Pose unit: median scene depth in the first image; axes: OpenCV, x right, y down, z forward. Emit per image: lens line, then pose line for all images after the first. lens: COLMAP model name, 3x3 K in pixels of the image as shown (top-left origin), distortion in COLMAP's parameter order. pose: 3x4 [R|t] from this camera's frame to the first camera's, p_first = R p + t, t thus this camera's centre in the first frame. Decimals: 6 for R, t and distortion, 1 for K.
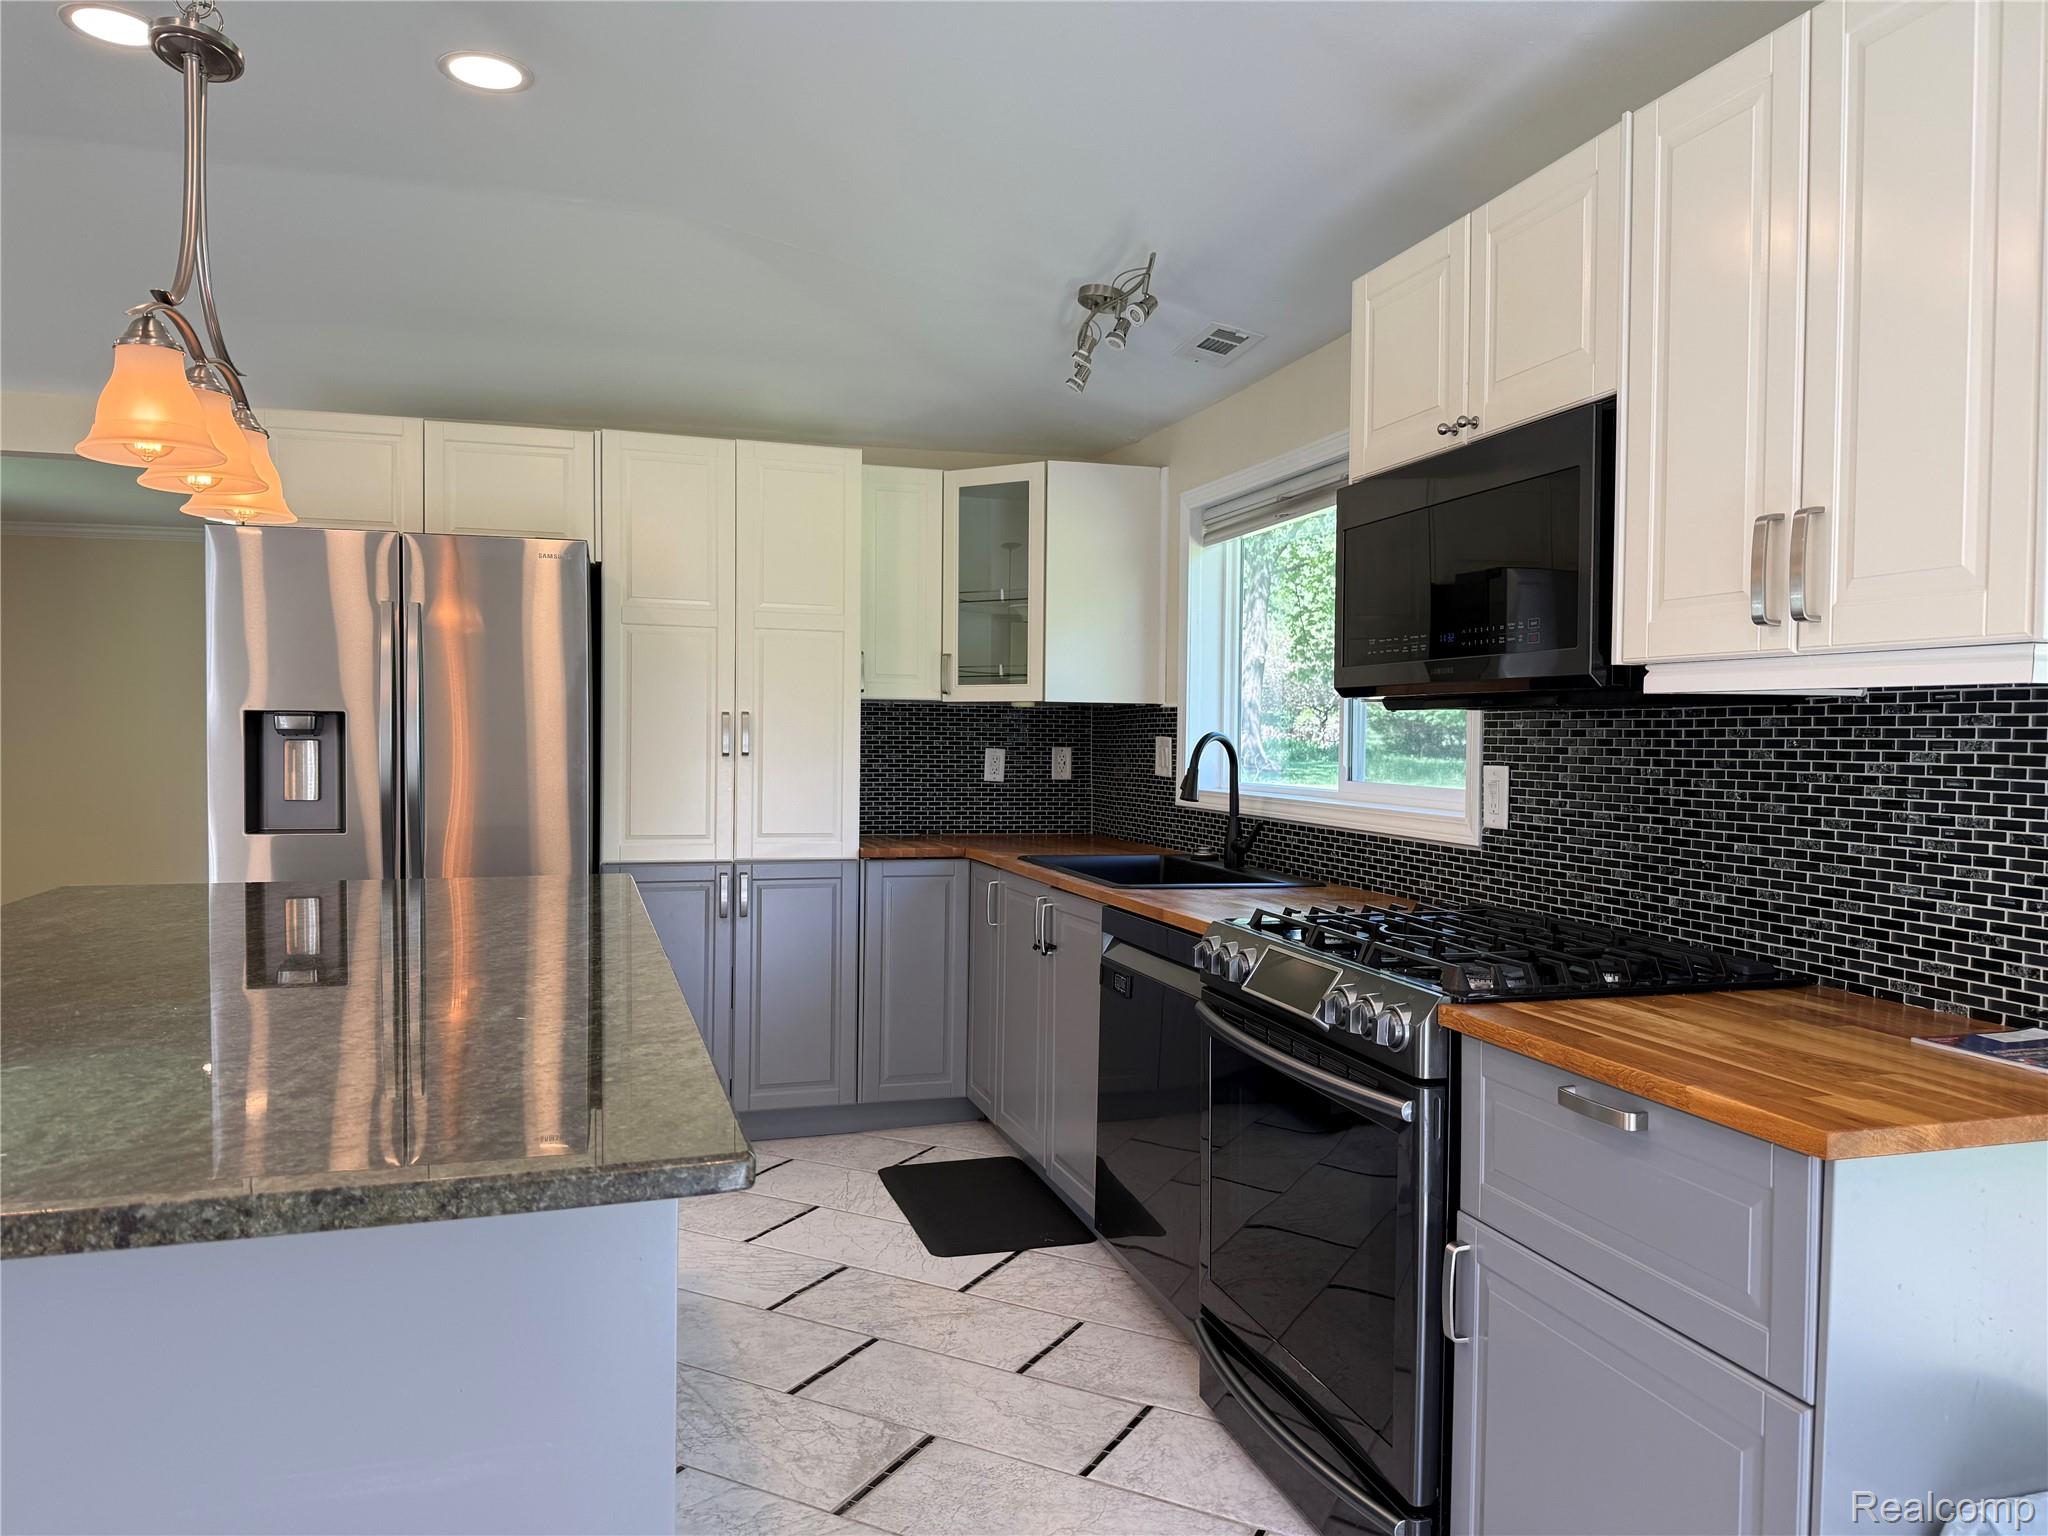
lens RADIAL K [[1450.6, 0, 1016.7], [0, 1450.6, 769.0], [0, 0, 1]] dist [0.055044, -0.058586]
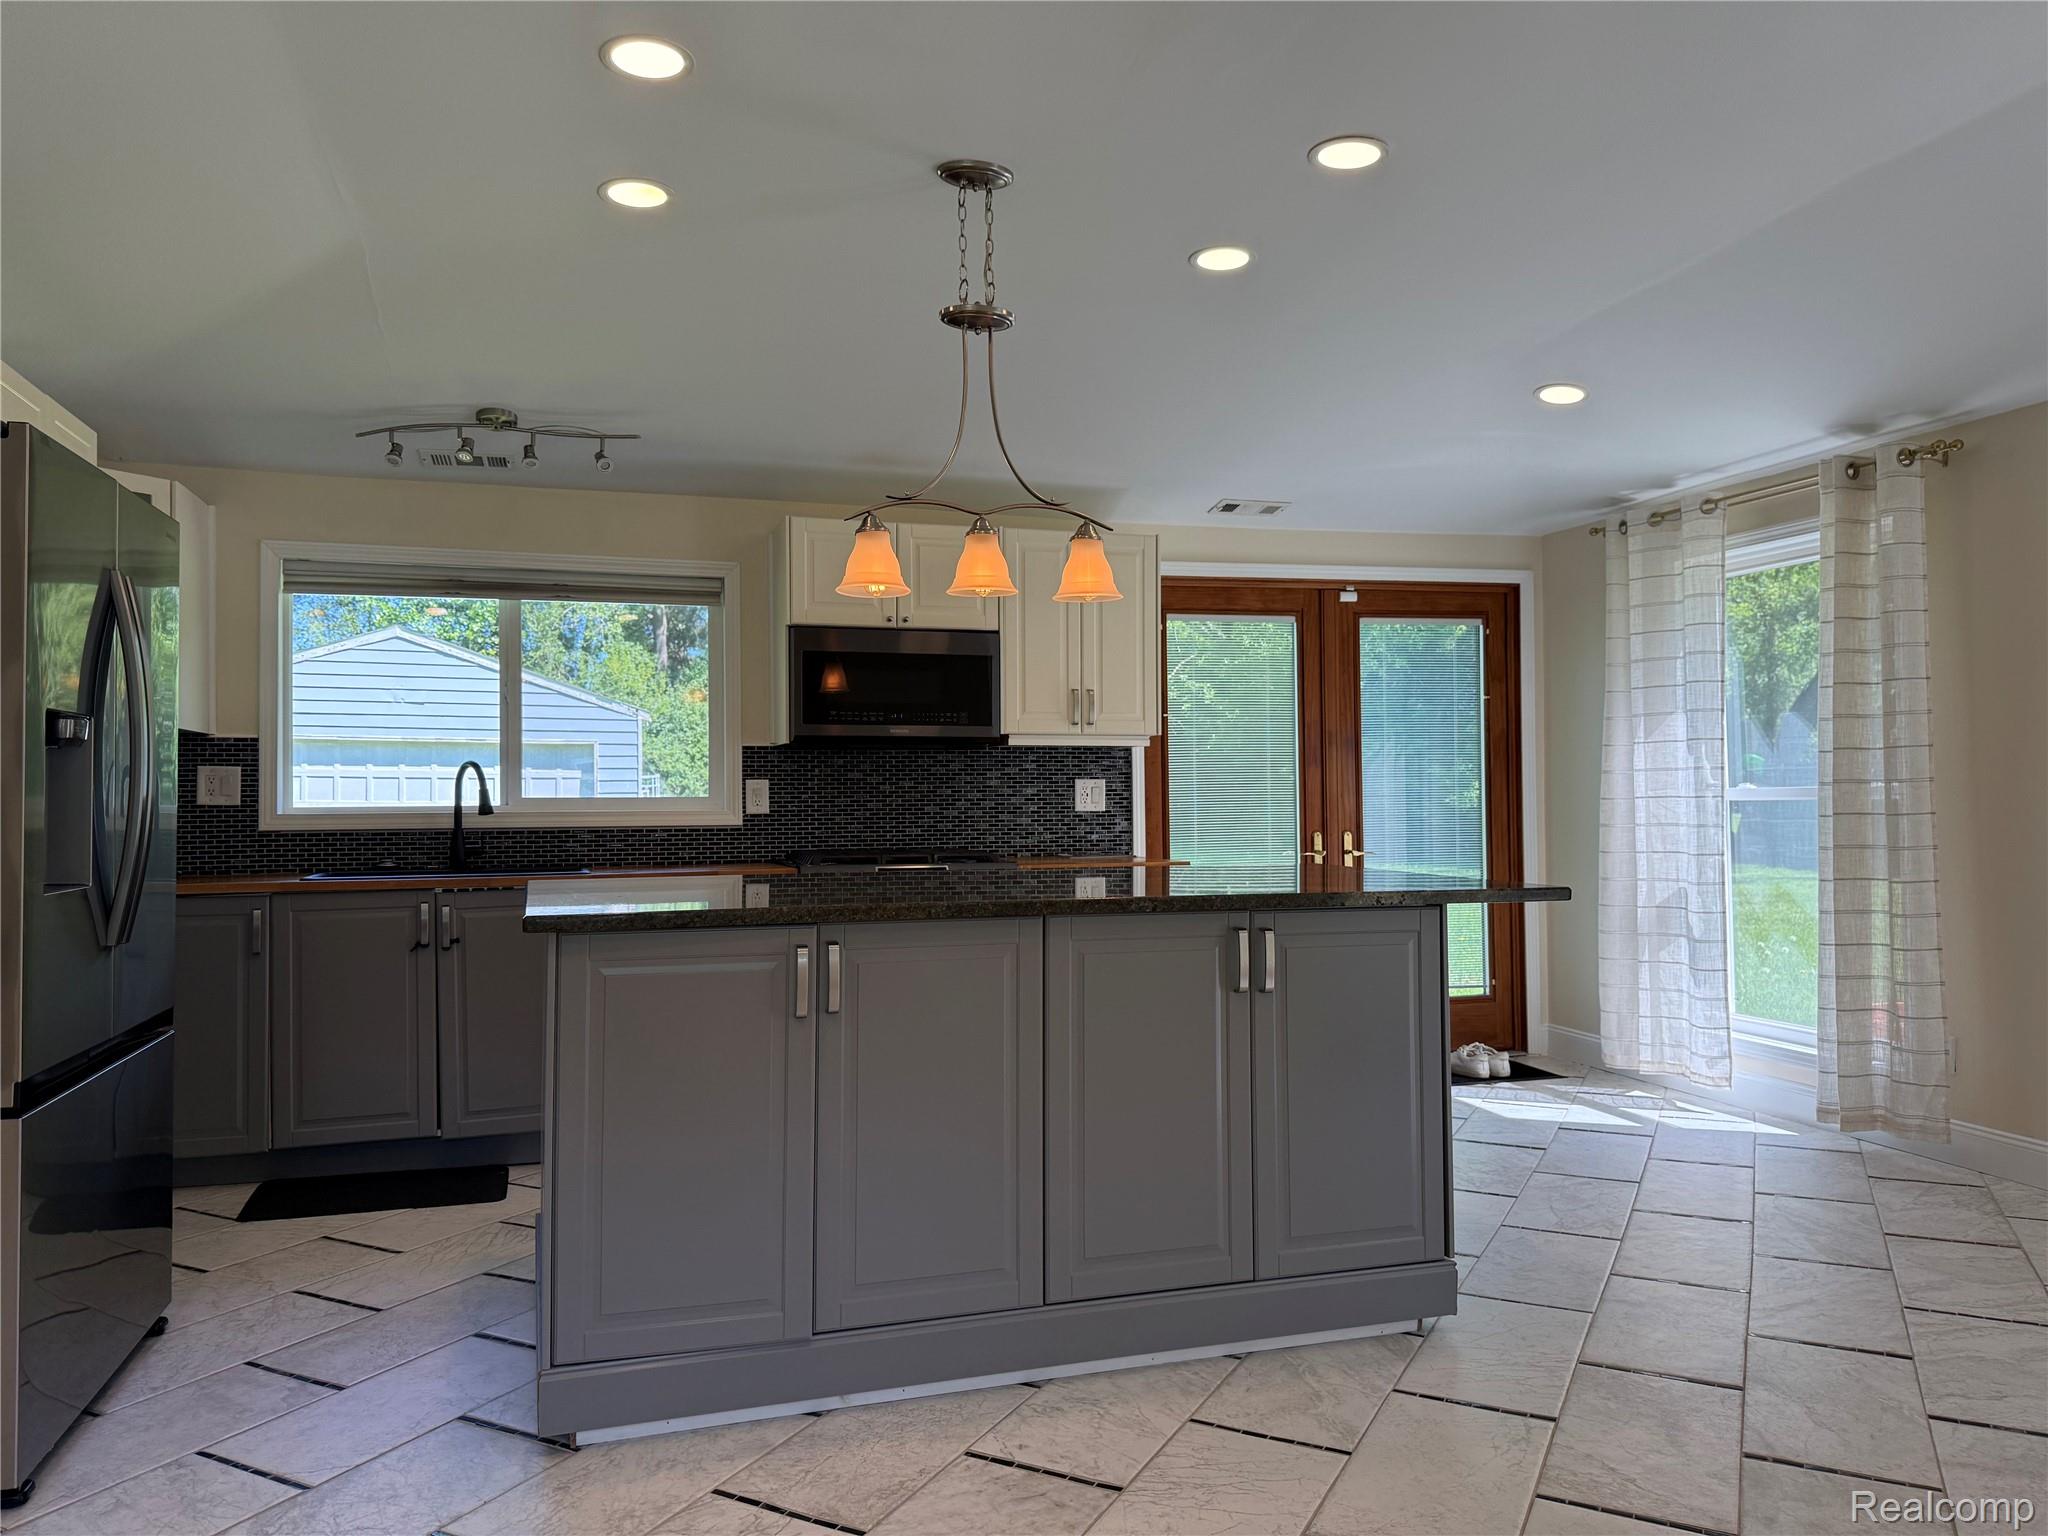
lens RADIAL K [[1450.6, 0, 1036.1], [0, 1450.6, 787.3], [0, 0, 1]] dist [0.055044, -0.058586]
pose [[-0.045086, -0.004678, 0.998972, -1.204472], [0.031514, 0.999485, 0.006103, 0.005737], [-0.998486, 0.031757, -0.044916, 0.587288]]
